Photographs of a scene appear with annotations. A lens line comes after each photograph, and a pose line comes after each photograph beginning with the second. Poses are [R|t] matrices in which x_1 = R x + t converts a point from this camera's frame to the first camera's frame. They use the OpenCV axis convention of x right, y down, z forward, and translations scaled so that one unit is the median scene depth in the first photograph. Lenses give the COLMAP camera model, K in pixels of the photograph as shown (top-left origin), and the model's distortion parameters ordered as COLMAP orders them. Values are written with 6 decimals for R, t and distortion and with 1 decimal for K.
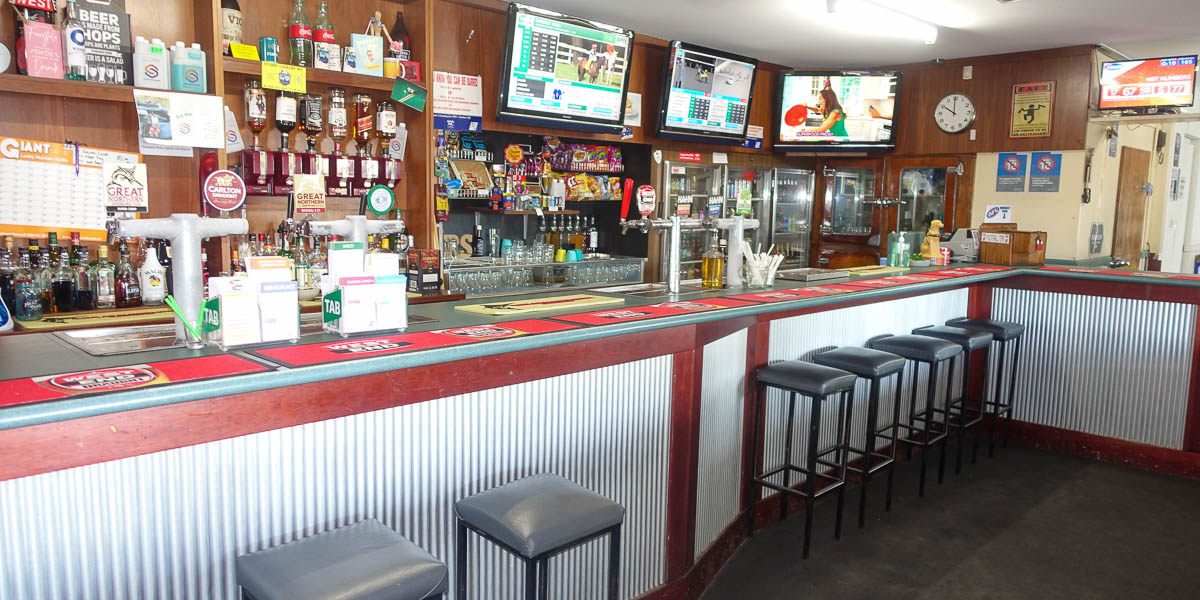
lens RADIAL K [[829.9, 0, 601.0], [0, 829.9, 299.5], [0, 0, 1]] dist [-0.002561, -0.002226]
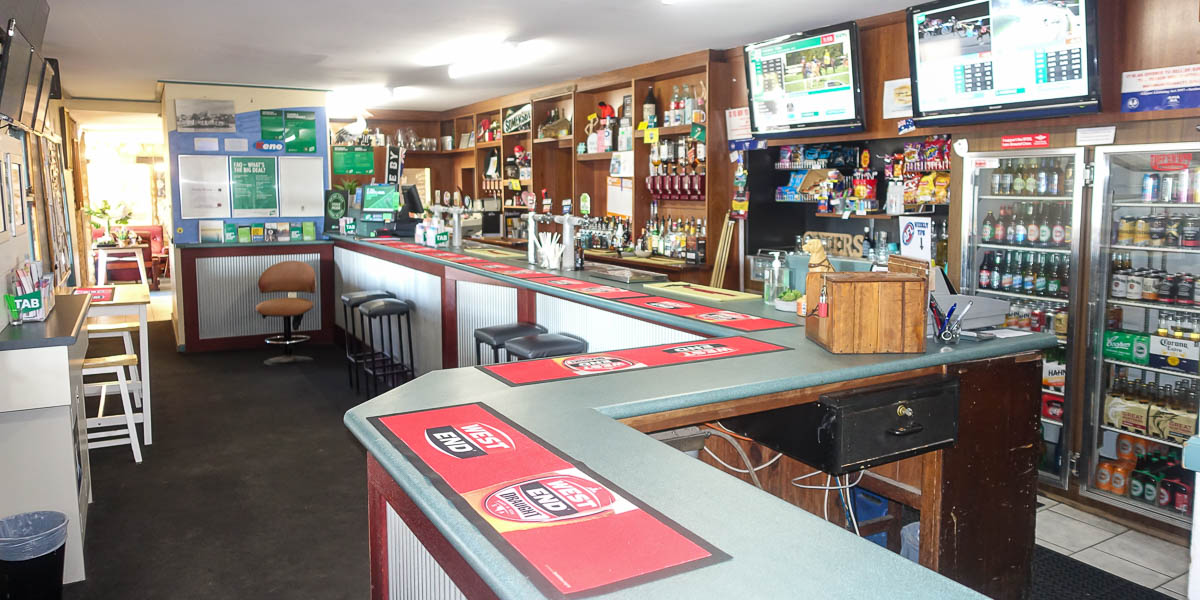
lens RADIAL K [[829.9, 0, 597.9], [0, 829.9, 299.2], [0, 0, 1]] dist [-0.002561, -0.002226]
pose [[-0.287030, 0.112346, -0.951311, 1.144322], [-0.116522, 0.981629, 0.151084, -0.140147], [0.950808, 0.154214, -0.268666, 1.142518]]
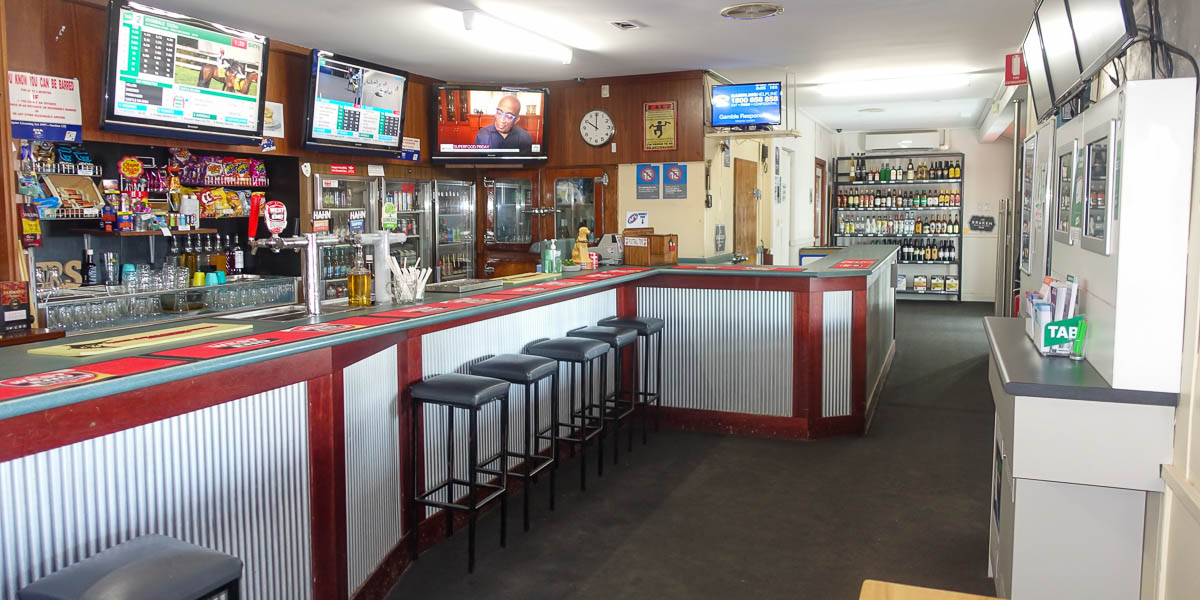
lens RADIAL K [[829.9, 0, 606.9], [0, 829.9, 272.7], [0, 0, 1]] dist [-0.002561, -0.002226]
pose [[0.926802, -0.051544, 0.371997, 0.035614], [0.067932, 0.997206, -0.031074, -0.002349], [-0.369356, 0.054070, 0.927714, 0.001640]]
